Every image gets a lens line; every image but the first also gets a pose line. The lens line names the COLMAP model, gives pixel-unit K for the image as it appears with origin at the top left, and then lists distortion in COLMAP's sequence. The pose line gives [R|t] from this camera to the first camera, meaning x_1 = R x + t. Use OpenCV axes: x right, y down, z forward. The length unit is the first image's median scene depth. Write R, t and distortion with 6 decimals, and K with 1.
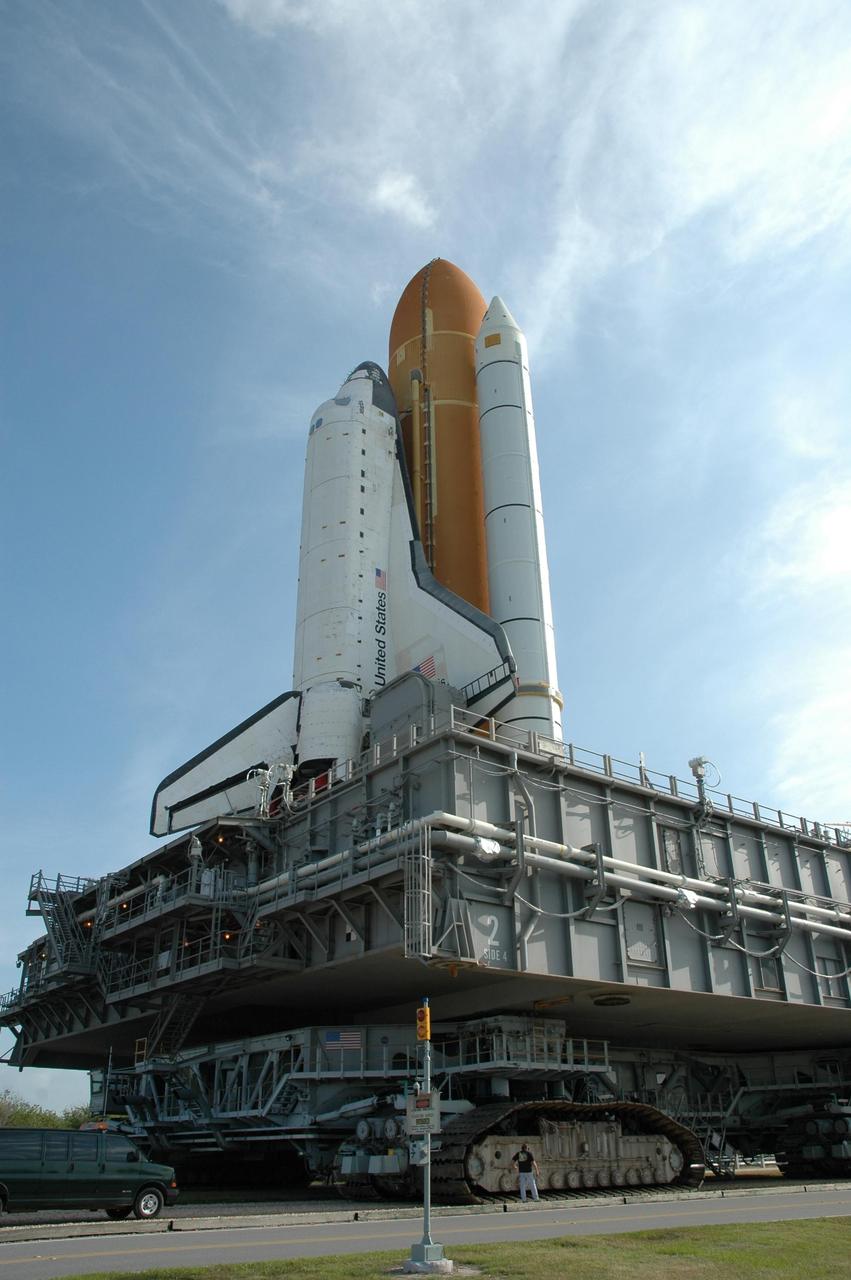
lens RADIAL K [[994.3, 0, 439.2], [0, 994.3, 636.9], [0, 0, 1]] dist [-0.165298, 0.132827]
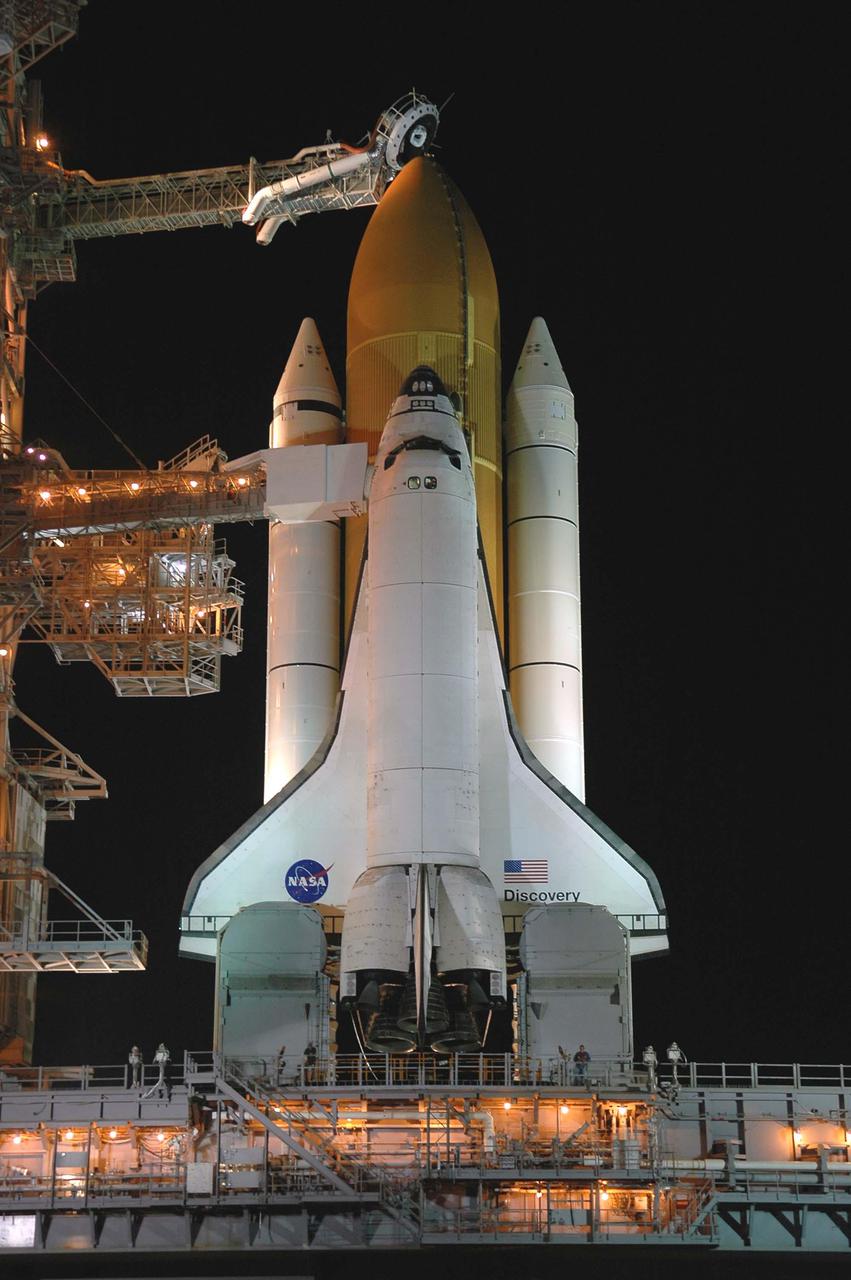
lens RADIAL K [[2412.9, 0, 425.5], [0, 2412.9, 640.0], [0, 0, 1]] dist [0.231654, 0.072252]
pose [[0.629273, 0.253358, 0.734728, -2.372529], [-0.384942, 0.922870, 0.011456, -0.201866], [-0.675156, -0.290036, 0.678265, -0.483713]]
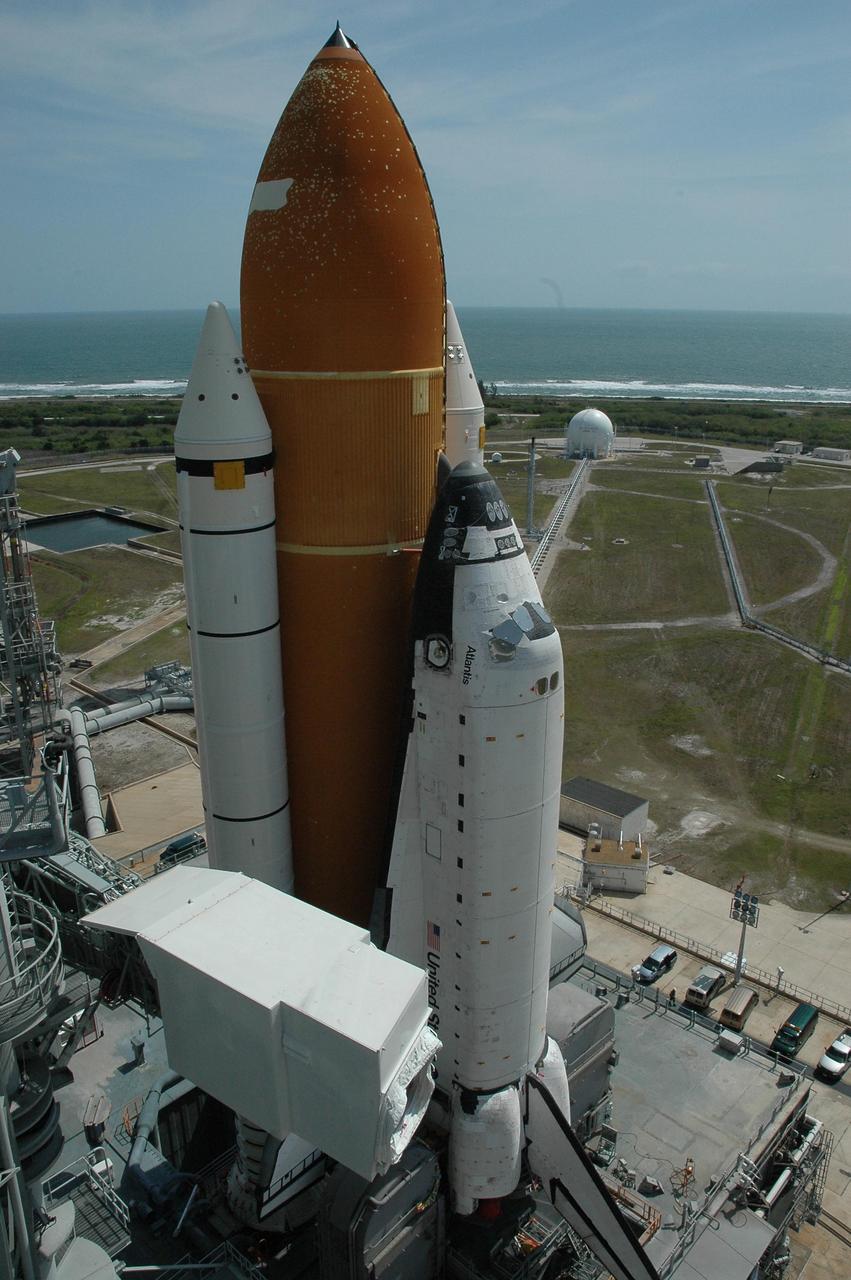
lens RADIAL K [[994.1, 0, 425.5], [0, 994.1, 640.0], [0, 0, 1]] dist [-0.169707, 0.131452]
pose [[-0.127233, -0.291487, 0.948075, -1.073224], [-0.466722, 0.861007, 0.202082, -0.518887], [-0.875204, -0.416777, -0.245592, 1.980168]]
